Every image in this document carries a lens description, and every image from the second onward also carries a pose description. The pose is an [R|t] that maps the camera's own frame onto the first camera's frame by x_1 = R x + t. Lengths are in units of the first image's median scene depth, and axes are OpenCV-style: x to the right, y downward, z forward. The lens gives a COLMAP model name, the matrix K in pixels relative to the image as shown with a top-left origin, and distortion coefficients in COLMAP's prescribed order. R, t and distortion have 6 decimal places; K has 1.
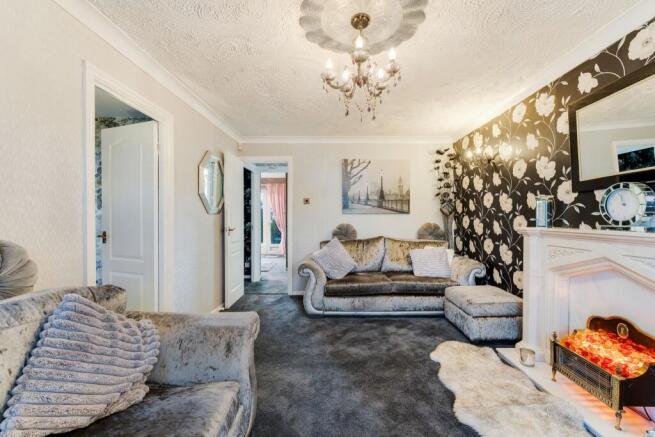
lens RADIAL K [[267.3, 0, 329.6], [0, 267.3, 219.8], [0, 0, 1]] dist [-0.001197, -0.000178]
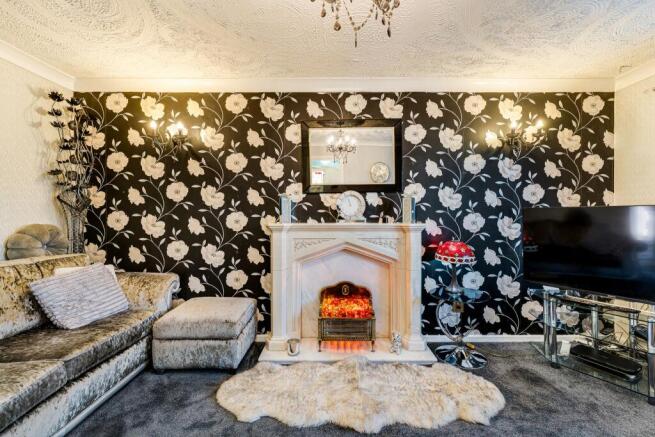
lens RADIAL K [[267.3, 0, 329.6], [0, 267.3, 219.8], [0, 0, 1]] dist [-0.001197, -0.000178]
pose [[-0.011125, -0.004646, 0.999927, -0.304768], [0.008756, 0.999950, 0.004743, 0.013586], [-0.999900, 0.008808, -0.011084, 0.860688]]
